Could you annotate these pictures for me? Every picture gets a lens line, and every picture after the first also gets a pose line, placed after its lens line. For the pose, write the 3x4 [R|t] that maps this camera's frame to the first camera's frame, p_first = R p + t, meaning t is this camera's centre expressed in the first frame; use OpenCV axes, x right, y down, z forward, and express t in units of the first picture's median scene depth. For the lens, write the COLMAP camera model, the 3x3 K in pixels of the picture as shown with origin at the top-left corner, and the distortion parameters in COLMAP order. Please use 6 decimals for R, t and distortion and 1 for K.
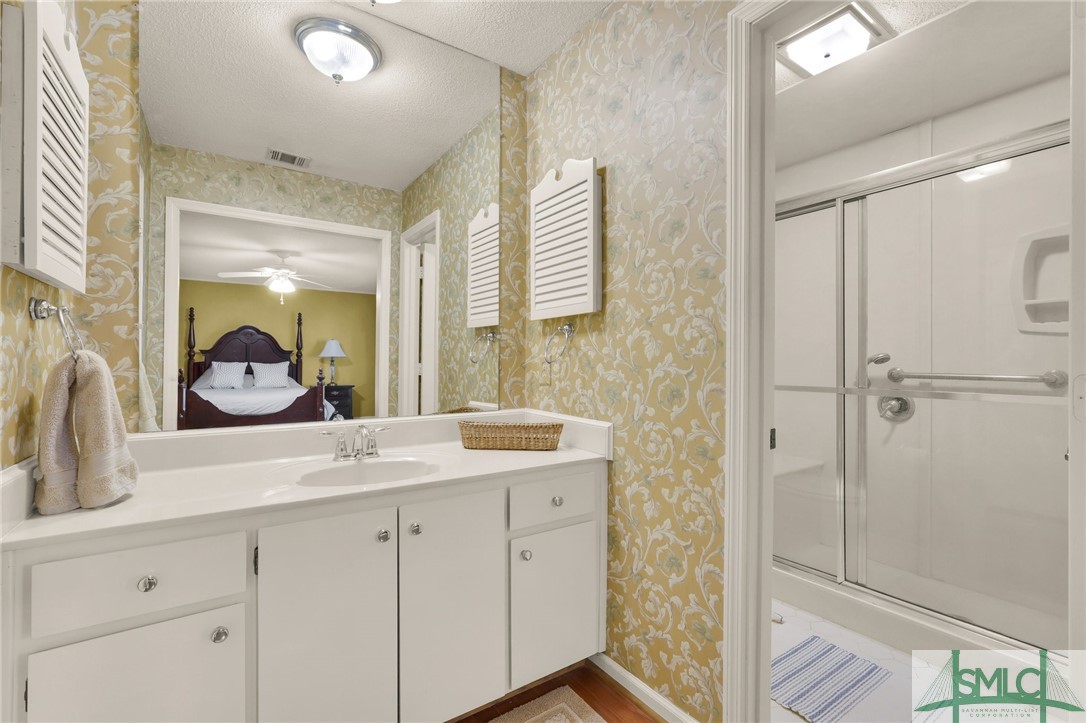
lens RADIAL K [[479.7, 0, 545.4], [0, 479.7, 362.1], [0, 0, 1]] dist [-0.019337, 0.009480]
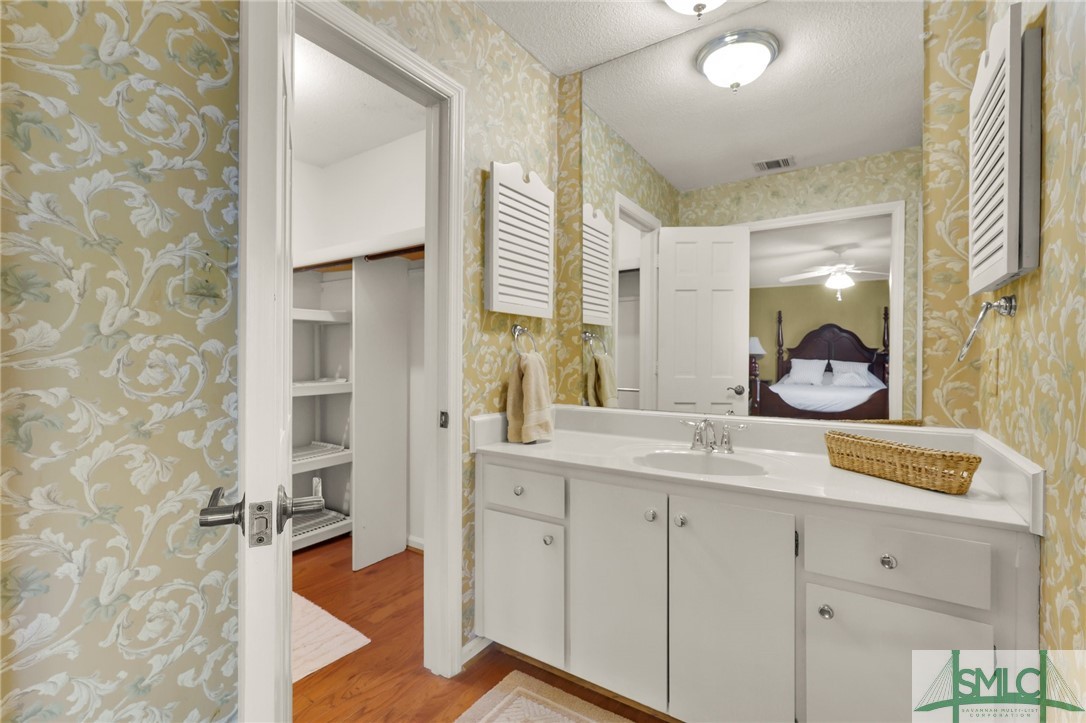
lens RADIAL K [[477.5, 0, 544.8], [0, 477.5, 357.3], [0, 0, 1]] dist [-0.012672, 0.010340]
pose [[0.378877, -0.005087, -0.925433, 0.337083], [0.000278, 0.999985, -0.005383, 0.000968], [0.925447, 0.001782, 0.378873, 0.204526]]
